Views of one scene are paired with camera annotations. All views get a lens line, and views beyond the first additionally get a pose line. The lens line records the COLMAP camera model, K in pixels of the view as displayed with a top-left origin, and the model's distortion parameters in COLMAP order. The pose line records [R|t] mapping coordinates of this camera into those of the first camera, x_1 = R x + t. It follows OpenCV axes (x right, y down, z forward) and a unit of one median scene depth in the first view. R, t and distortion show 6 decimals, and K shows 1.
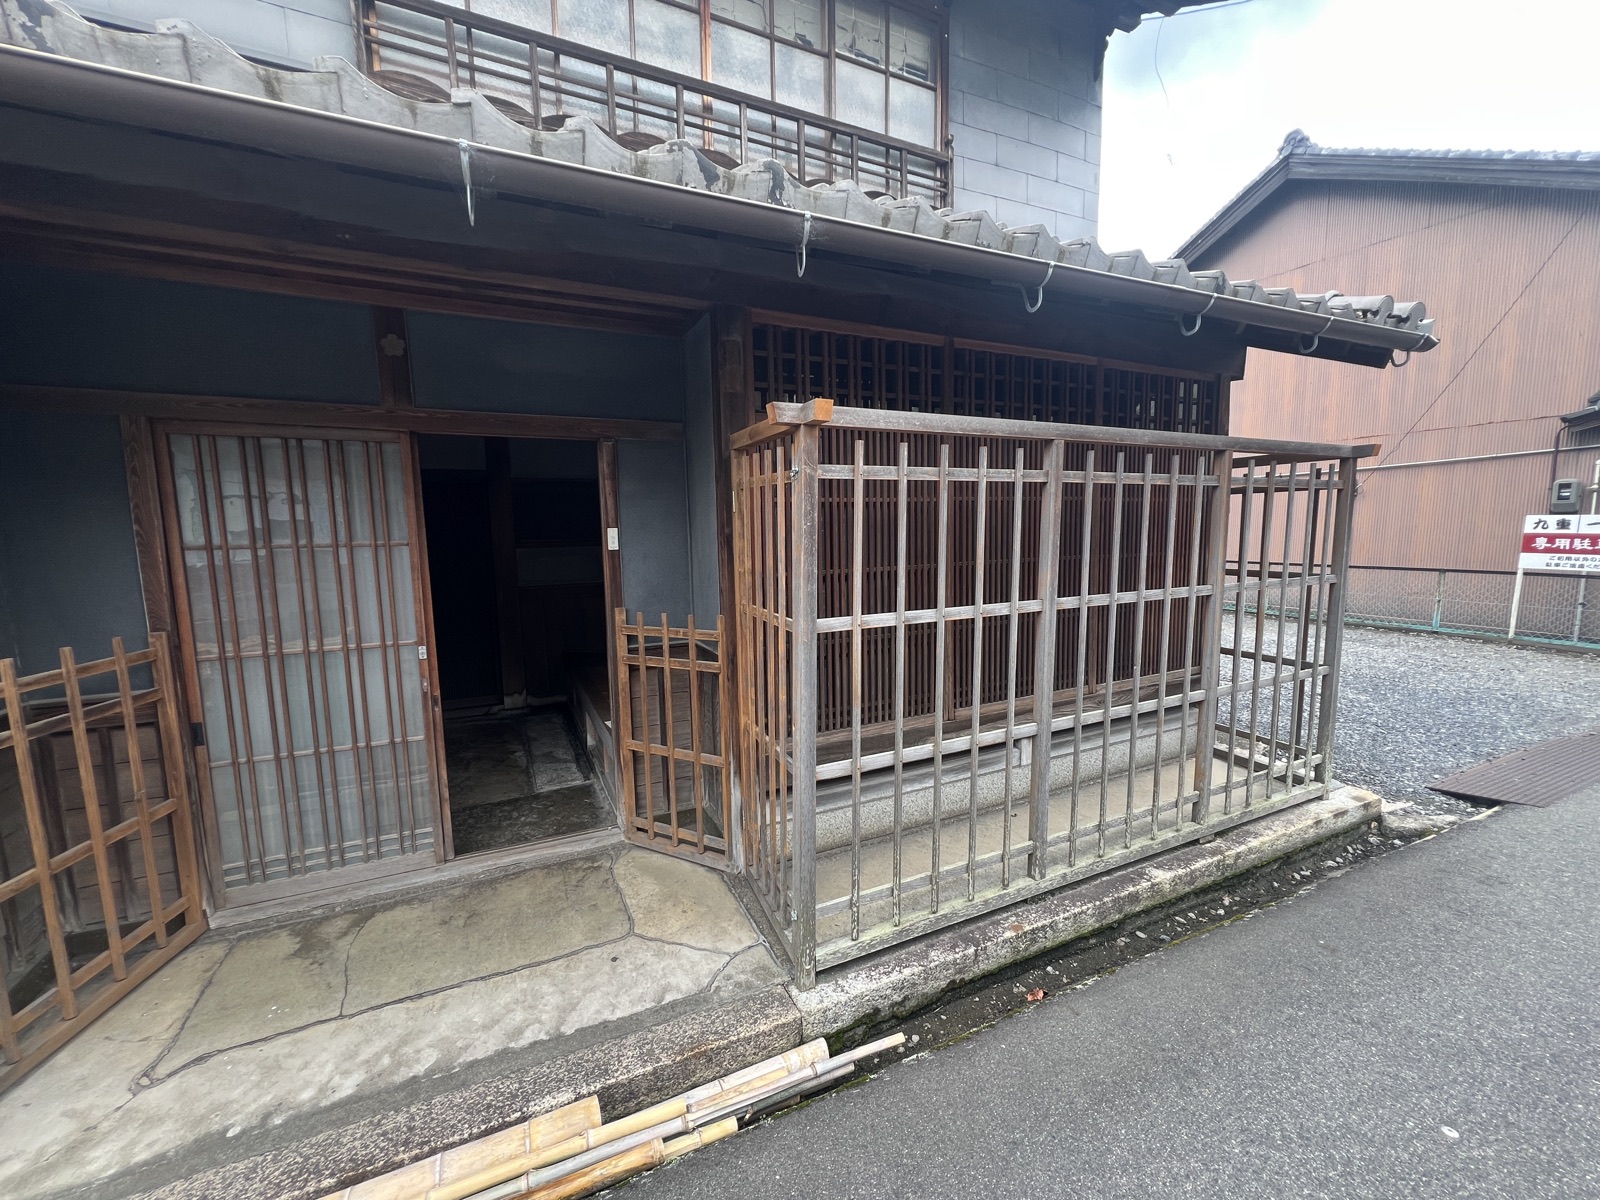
lens RADIAL K [[644.5, 0, 800.0], [0, 644.5, 605.4], [0, 0, 1]] dist [-0.000056, 0.000000]
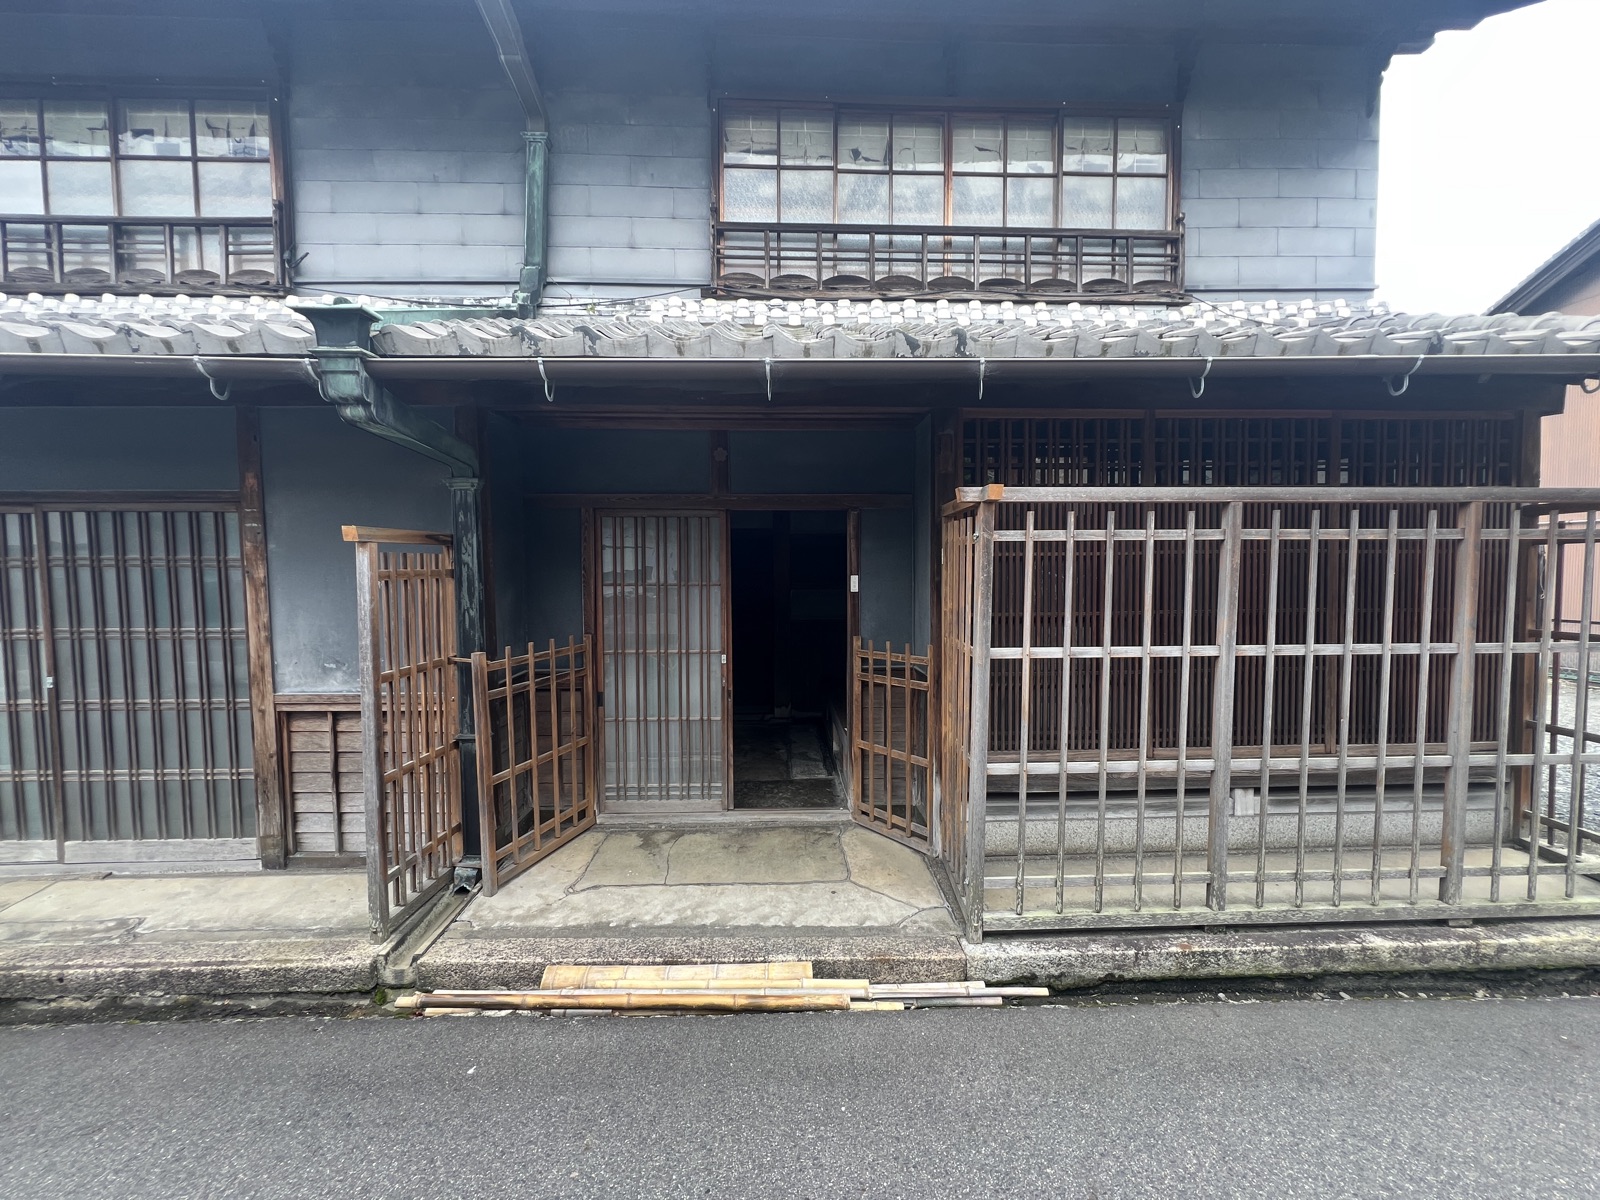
lens RADIAL K [[644.5, 0, 799.7], [0, 644.5, 600.9], [0, 0, 1]] dist [-0.000056, 0.000000]
pose [[0.917988, 0.027891, -0.395627, 0.148771], [-0.057605, 0.996323, -0.063424, 0.025683], [0.392403, 0.081013, 0.916219, -0.286205]]
